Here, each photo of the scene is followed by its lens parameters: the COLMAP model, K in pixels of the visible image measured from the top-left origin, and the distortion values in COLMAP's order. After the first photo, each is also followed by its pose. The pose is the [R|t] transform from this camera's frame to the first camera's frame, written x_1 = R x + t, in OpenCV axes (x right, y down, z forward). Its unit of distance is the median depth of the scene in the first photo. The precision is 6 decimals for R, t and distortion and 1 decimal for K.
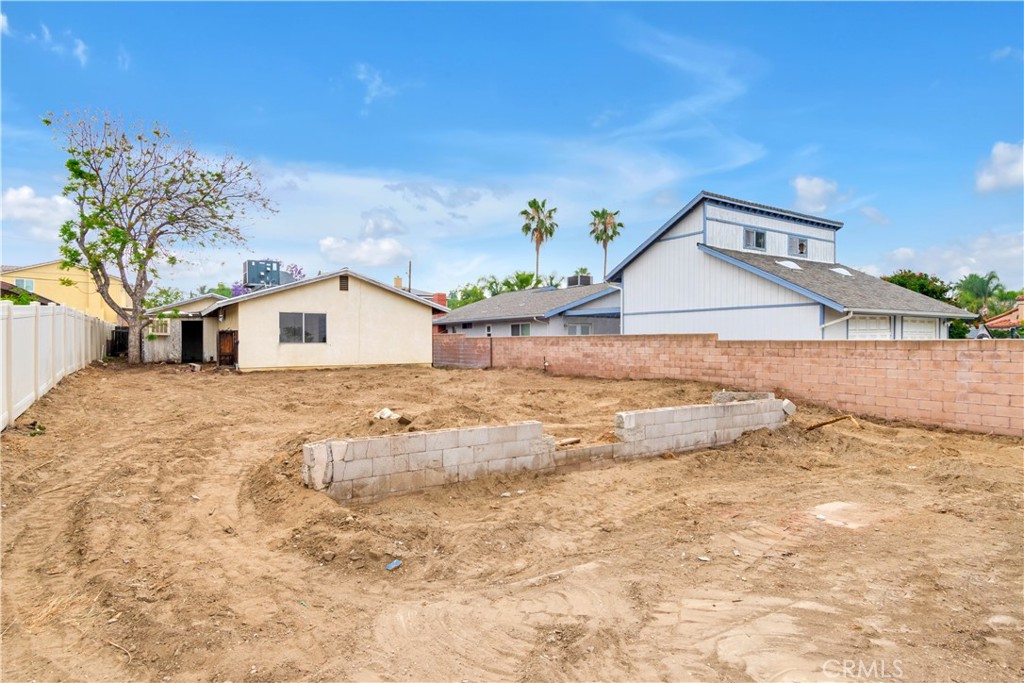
lens RADIAL K [[543.9, 0, 509.4], [0, 543.9, 339.2], [0, 0, 1]] dist [0.002387, -0.001945]
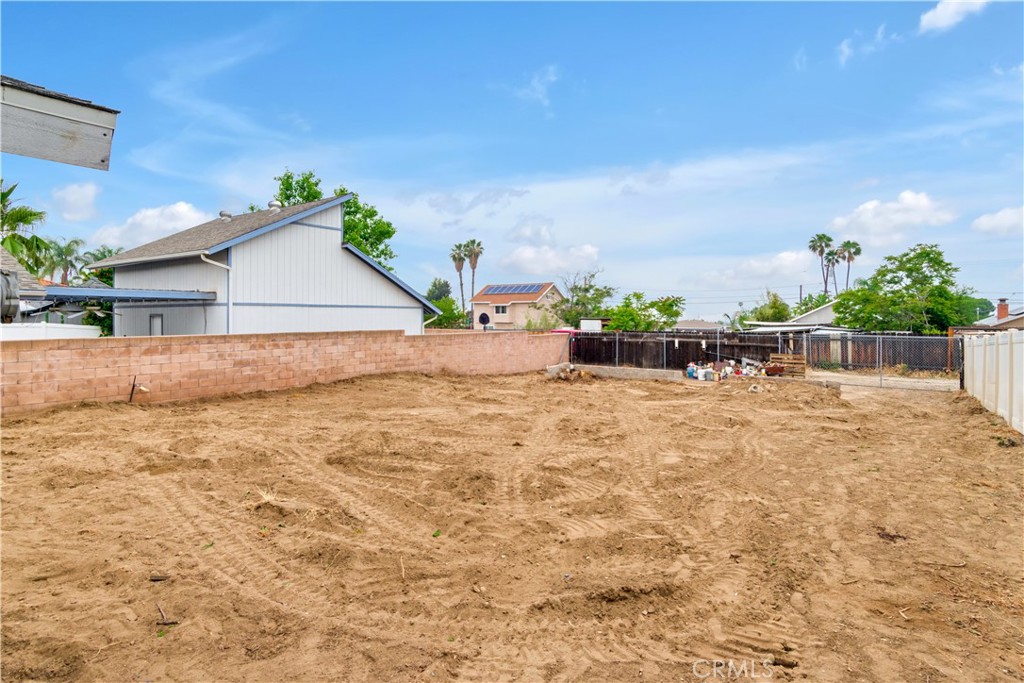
lens RADIAL K [[543.9, 0, 509.4], [0, 543.9, 339.2], [0, 0, 1]] dist [0.002387, -0.001945]
pose [[-0.351192, -0.040716, 0.935418, -0.523424], [-0.005176, 0.999123, 0.041546, -0.026306], [-0.936289, 0.009749, -0.351095, 0.783901]]
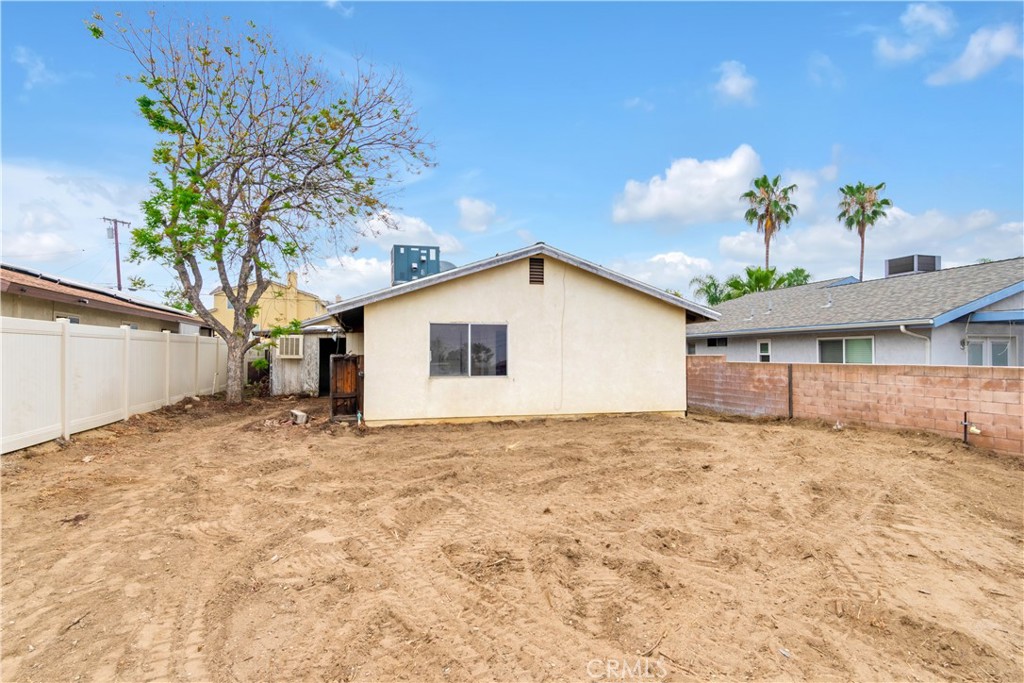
lens RADIAL K [[543.9, 0, 509.4], [0, 543.9, 339.2], [0, 0, 1]] dist [0.002387, -0.001945]
pose [[0.948355, -0.007070, -0.317133, -0.140096], [-0.000796, 0.999695, -0.024669, -0.016074], [0.317210, 0.023647, 0.948060, 0.419743]]
